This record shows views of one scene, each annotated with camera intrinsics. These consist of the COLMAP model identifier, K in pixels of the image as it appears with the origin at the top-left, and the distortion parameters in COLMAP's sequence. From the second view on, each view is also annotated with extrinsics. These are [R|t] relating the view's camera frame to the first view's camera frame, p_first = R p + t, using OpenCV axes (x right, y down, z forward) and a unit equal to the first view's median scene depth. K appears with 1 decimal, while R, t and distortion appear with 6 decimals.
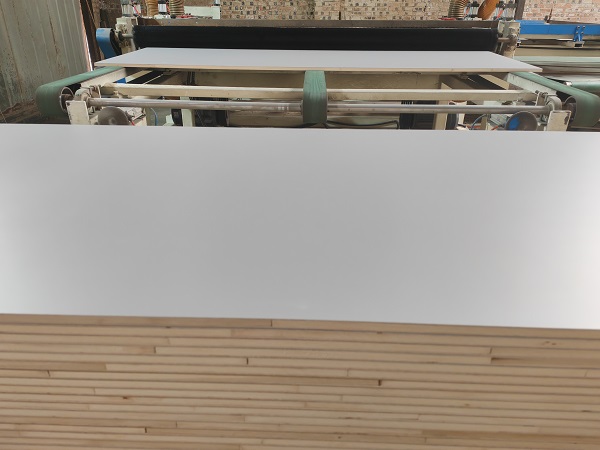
lens RADIAL K [[451.3, 0, 300.0], [0, 451.3, 225.0], [0, 0, 1]] dist [0.080193, -0.094077]
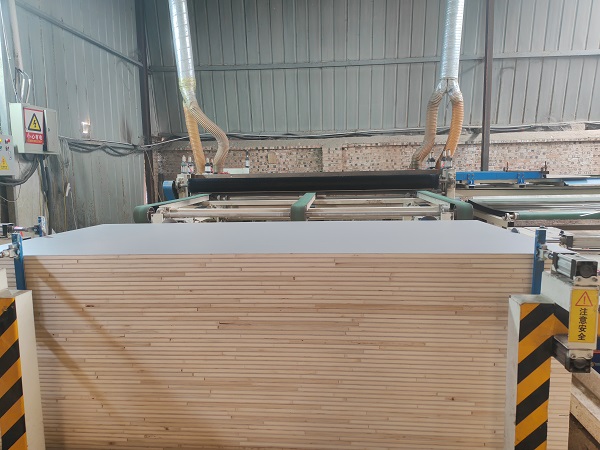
lens RADIAL K [[451.3, 0, 300.0], [0, 451.3, 225.0], [0, 0, 1]] dist [0.080193, -0.094077]
pose [[0.998013, -0.021163, -0.059350, 0.129713], [0.000316, 0.943574, -0.331162, 0.319768], [0.063009, 0.330485, 0.941706, -0.505168]]
